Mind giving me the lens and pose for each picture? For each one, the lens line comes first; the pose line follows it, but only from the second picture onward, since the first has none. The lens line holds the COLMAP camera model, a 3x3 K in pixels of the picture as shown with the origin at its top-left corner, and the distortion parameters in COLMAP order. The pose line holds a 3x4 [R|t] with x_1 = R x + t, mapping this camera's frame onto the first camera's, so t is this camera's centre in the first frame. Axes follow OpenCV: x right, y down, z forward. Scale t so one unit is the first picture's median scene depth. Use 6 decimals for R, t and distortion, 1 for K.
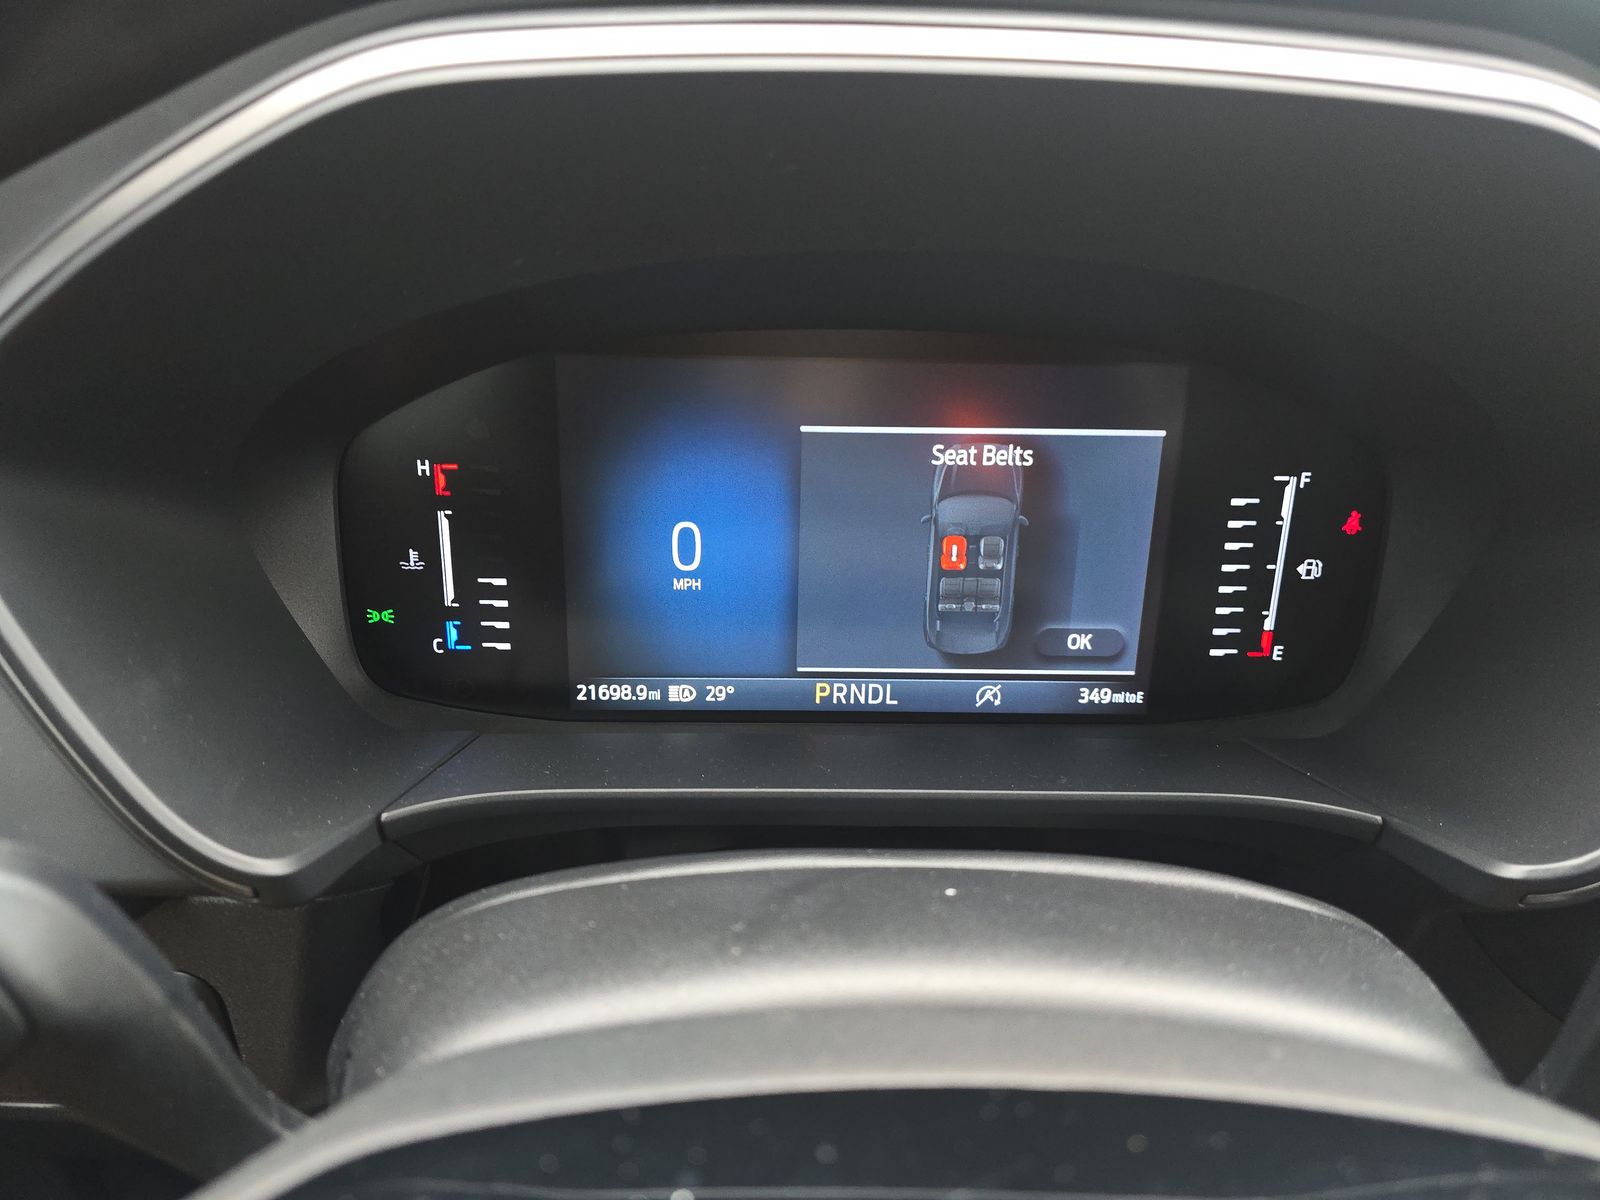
lens RADIAL K [[1080.4, 0, 801.4], [0, 1080.4, 601.5], [0, 0, 1]] dist [0.086803, -0.094237]
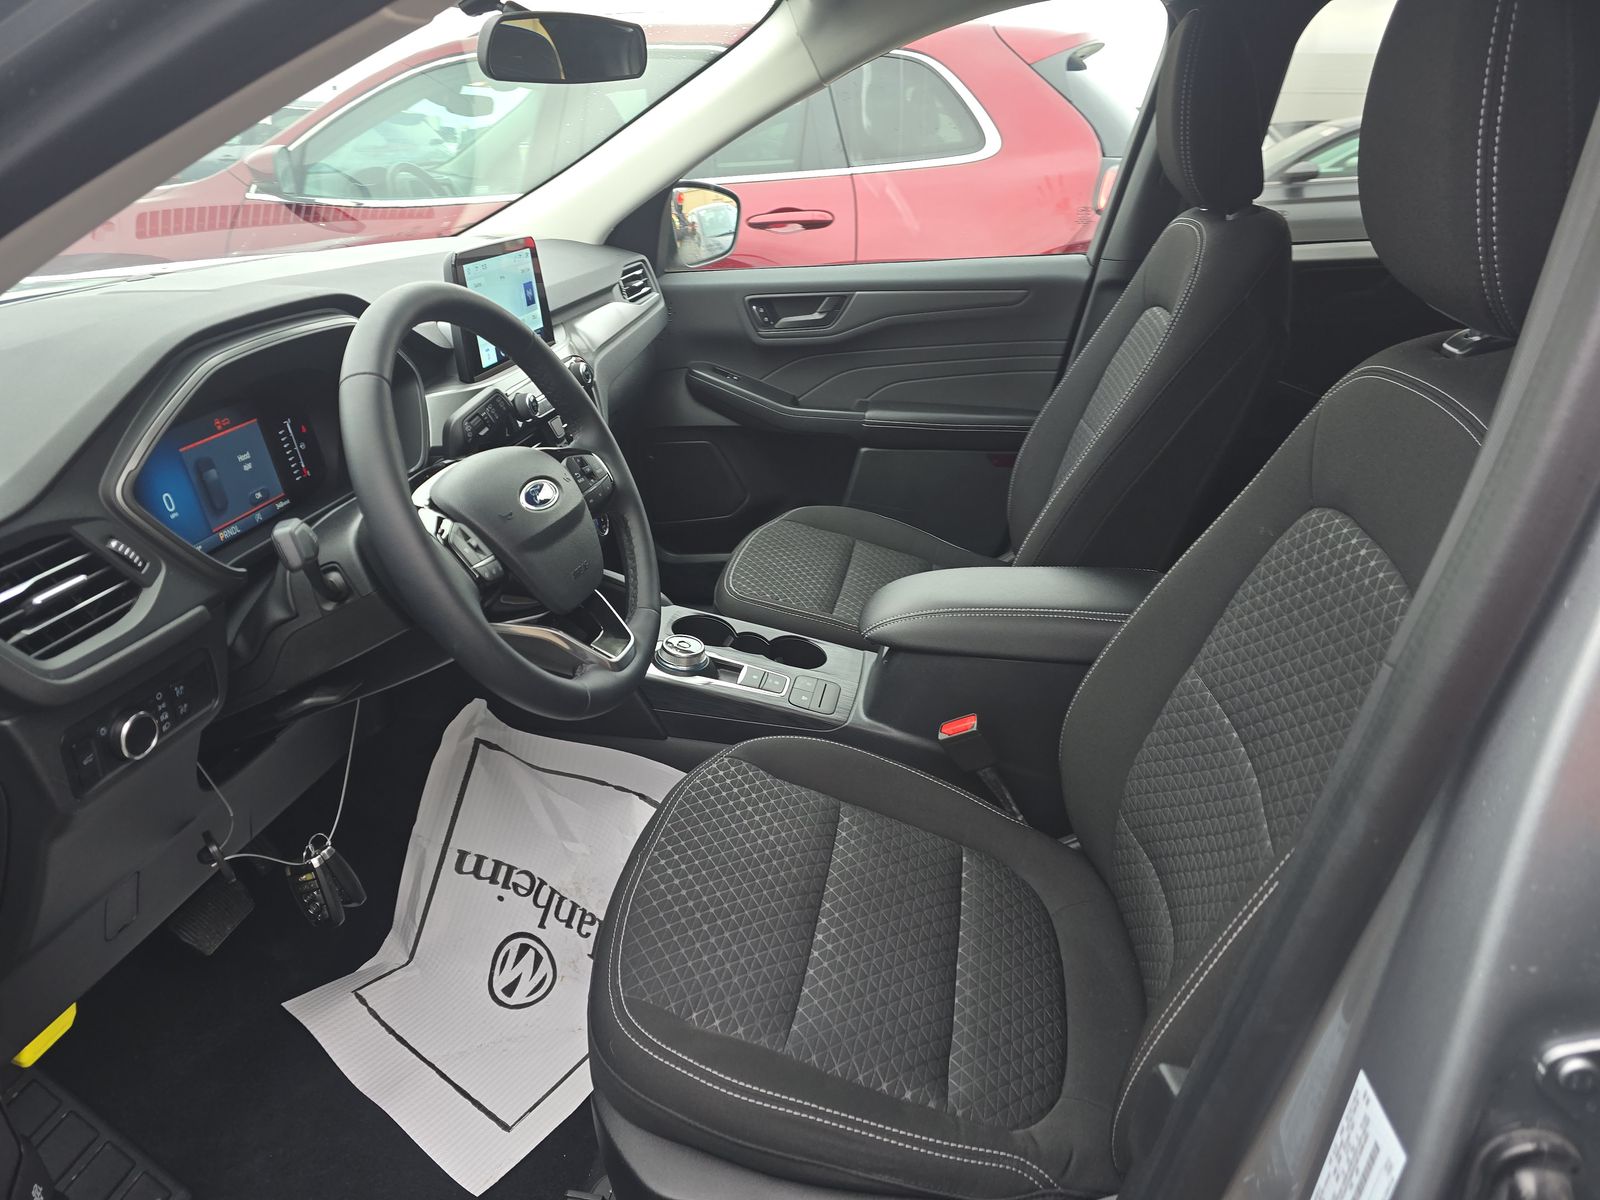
lens RADIAL K [[1080.4, 0, 801.4], [0, 1080.4, 601.5], [0, 0, 1]] dist [0.086803, -0.094237]
pose [[0.169072, -0.417008, 0.893039, -2.447348], [0.432540, 0.845560, 0.312948, -0.016825], [-0.885620, 0.333365, 0.323333, -1.256040]]
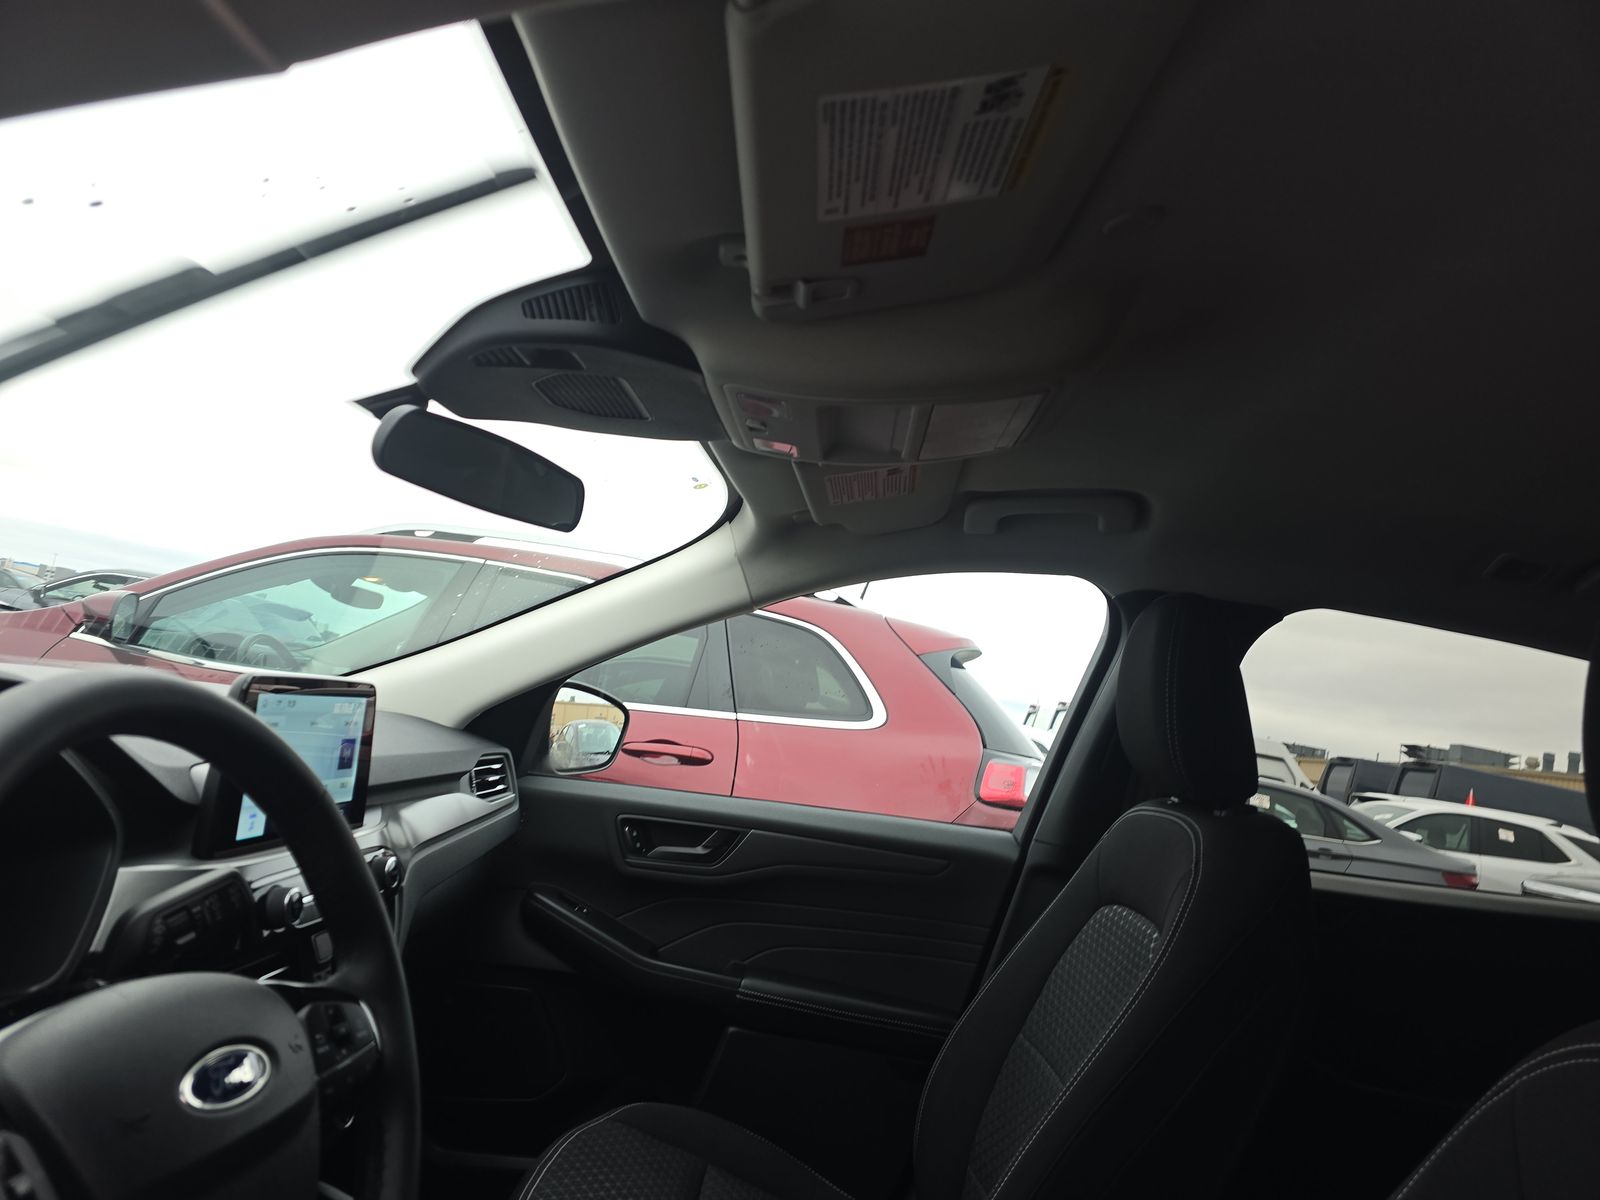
lens RADIAL K [[1080.4, 0, 801.4], [0, 1080.4, 601.5], [0, 0, 1]] dist [0.086803, -0.094237]
pose [[0.051730, 0.084001, 0.995122, -1.442523], [0.274229, 0.956957, -0.095035, 0.074161], [-0.960272, 0.277807, 0.026468, -0.807716]]
